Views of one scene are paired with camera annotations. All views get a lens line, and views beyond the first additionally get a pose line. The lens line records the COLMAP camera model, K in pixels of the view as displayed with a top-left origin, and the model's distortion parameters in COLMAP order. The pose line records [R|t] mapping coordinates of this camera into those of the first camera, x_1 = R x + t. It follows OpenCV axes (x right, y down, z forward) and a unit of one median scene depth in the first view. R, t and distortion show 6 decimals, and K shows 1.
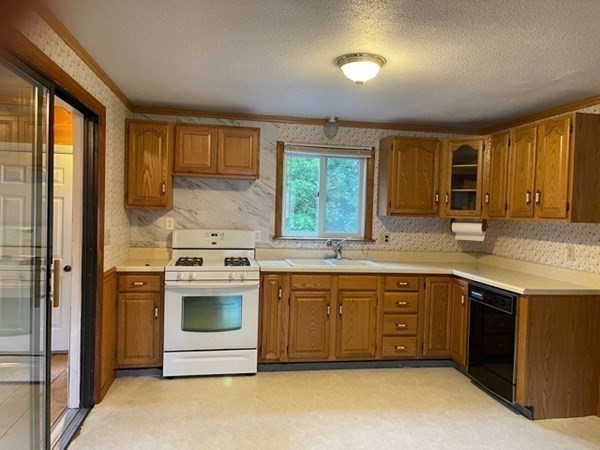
lens RADIAL K [[453.0, 0, 298.5], [0, 453.0, 224.1], [0, 0, 1]] dist [0.065978, -0.081955]
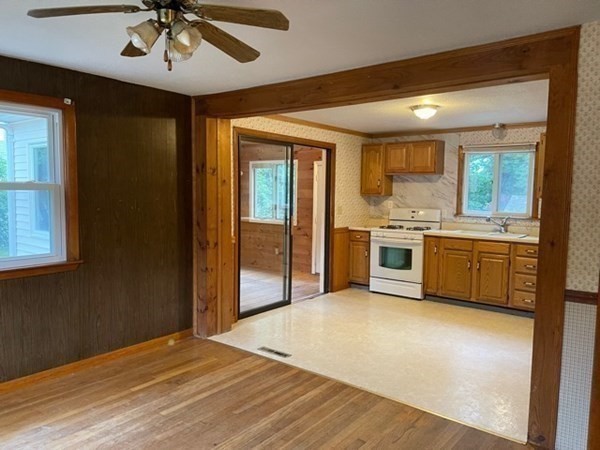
lens RADIAL K [[453.0, 0, 296.9], [0, 453.0, 226.3], [0, 0, 1]] dist [0.065978, -0.081955]
pose [[0.667043, 0.036716, -0.744114, 0.759093], [-0.018084, 0.999289, 0.033096, 0.031266], [0.744800, -0.008620, 0.667233, -0.350779]]
